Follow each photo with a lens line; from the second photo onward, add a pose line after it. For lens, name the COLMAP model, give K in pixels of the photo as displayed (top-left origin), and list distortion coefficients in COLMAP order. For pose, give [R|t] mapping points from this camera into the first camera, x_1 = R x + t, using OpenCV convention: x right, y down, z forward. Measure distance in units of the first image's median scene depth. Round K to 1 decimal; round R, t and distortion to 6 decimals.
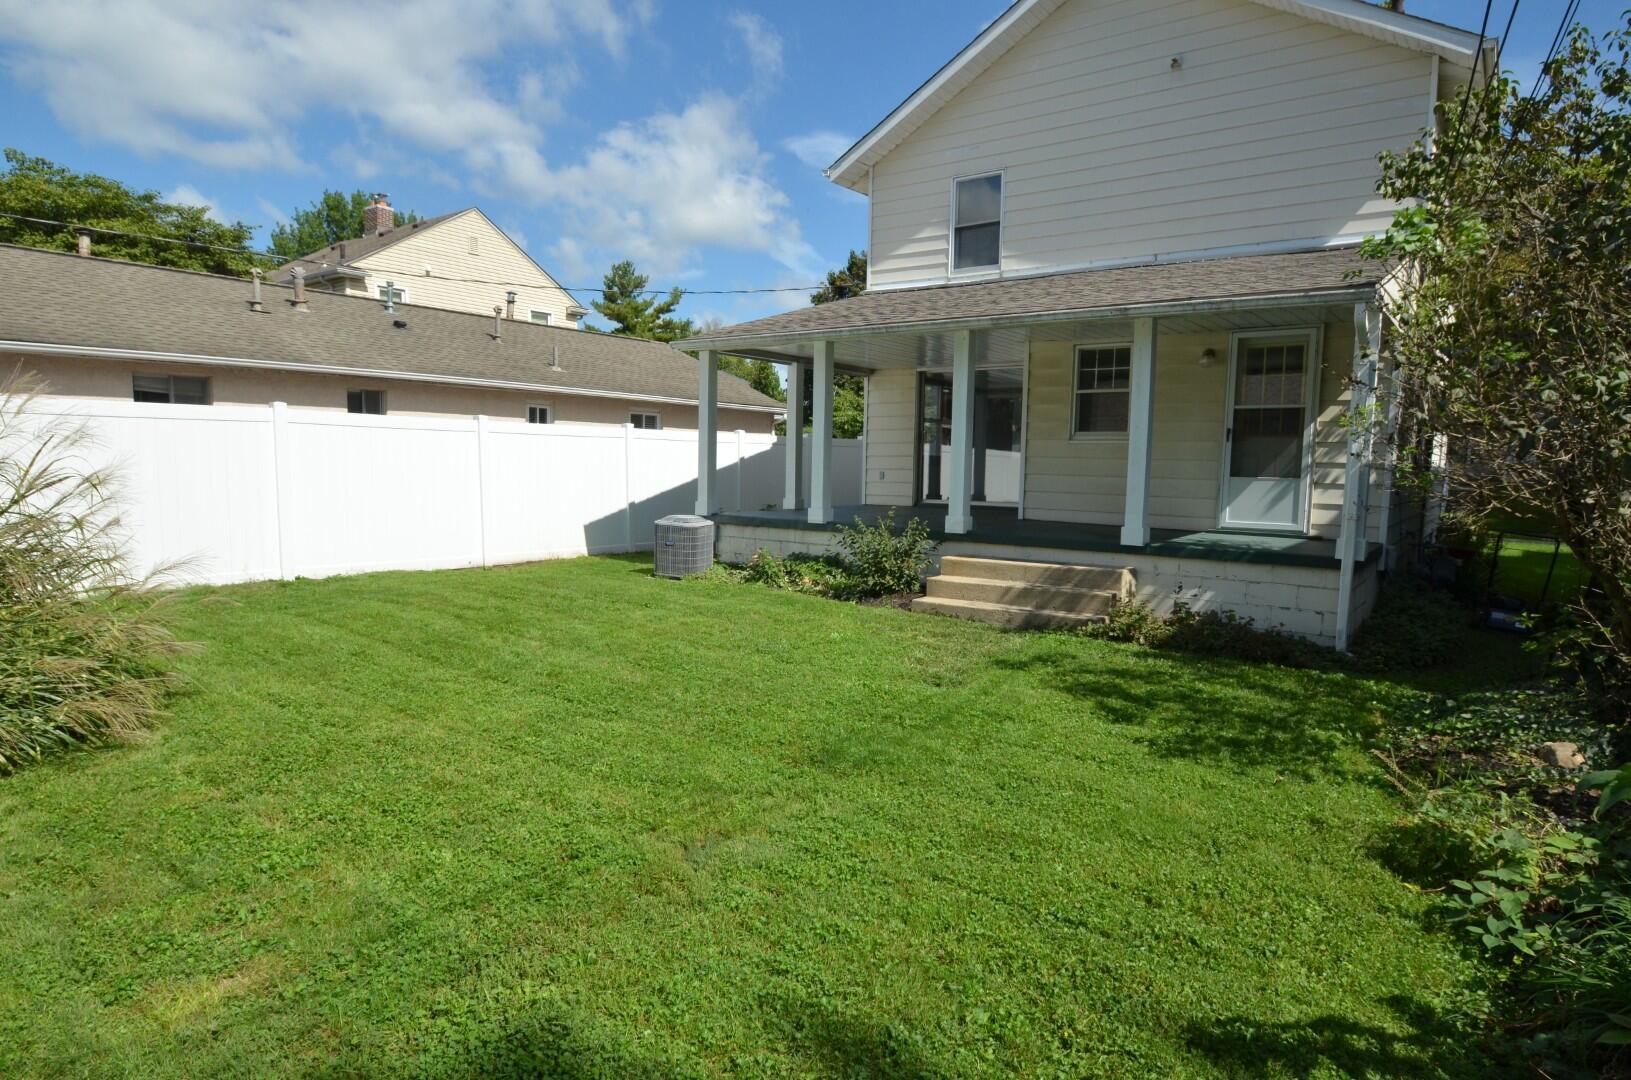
lens RADIAL K [[878.8, 0, 813.0], [0, 878.8, 538.6], [0, 0, 1]] dist [0.001826, 0.000031]
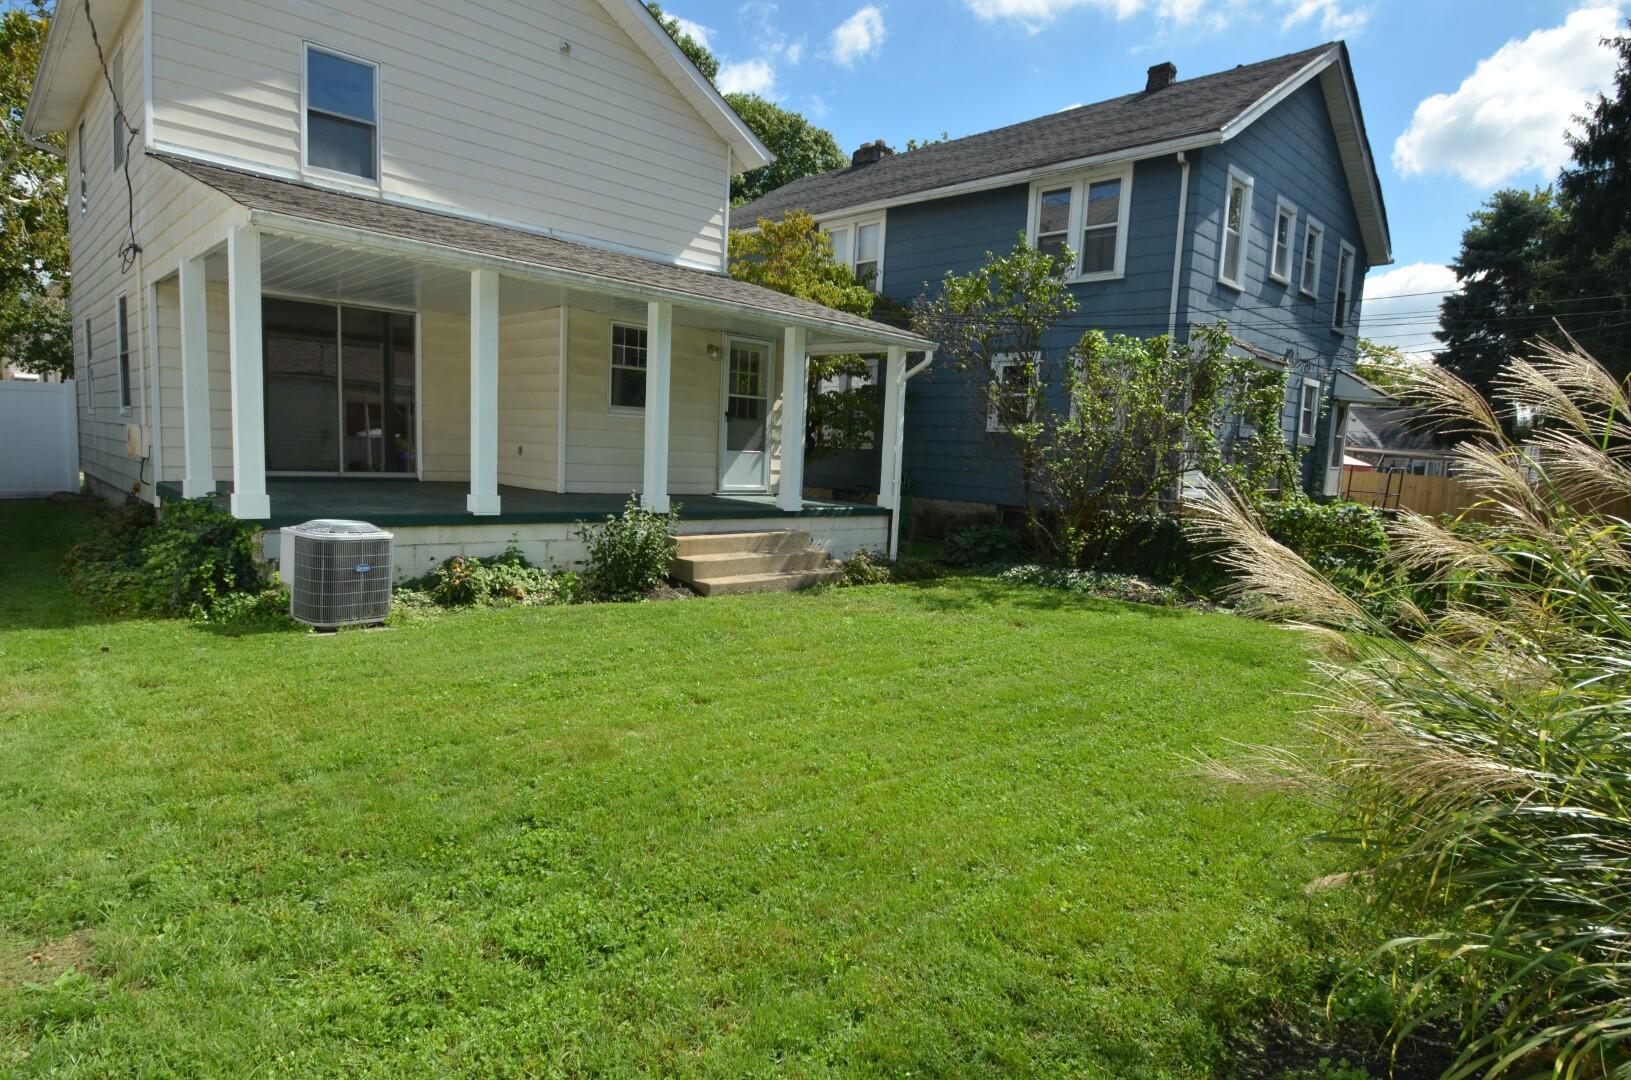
lens RADIAL K [[878.8, 0, 820.2], [0, 878.8, 539.3], [0, 0, 1]] dist [0.001826, 0.000031]
pose [[0.201139, -0.110554, 0.973304, -0.697875], [0.046316, 0.993573, 0.103284, -0.064660], [-0.978467, 0.024305, 0.204967, 0.585696]]
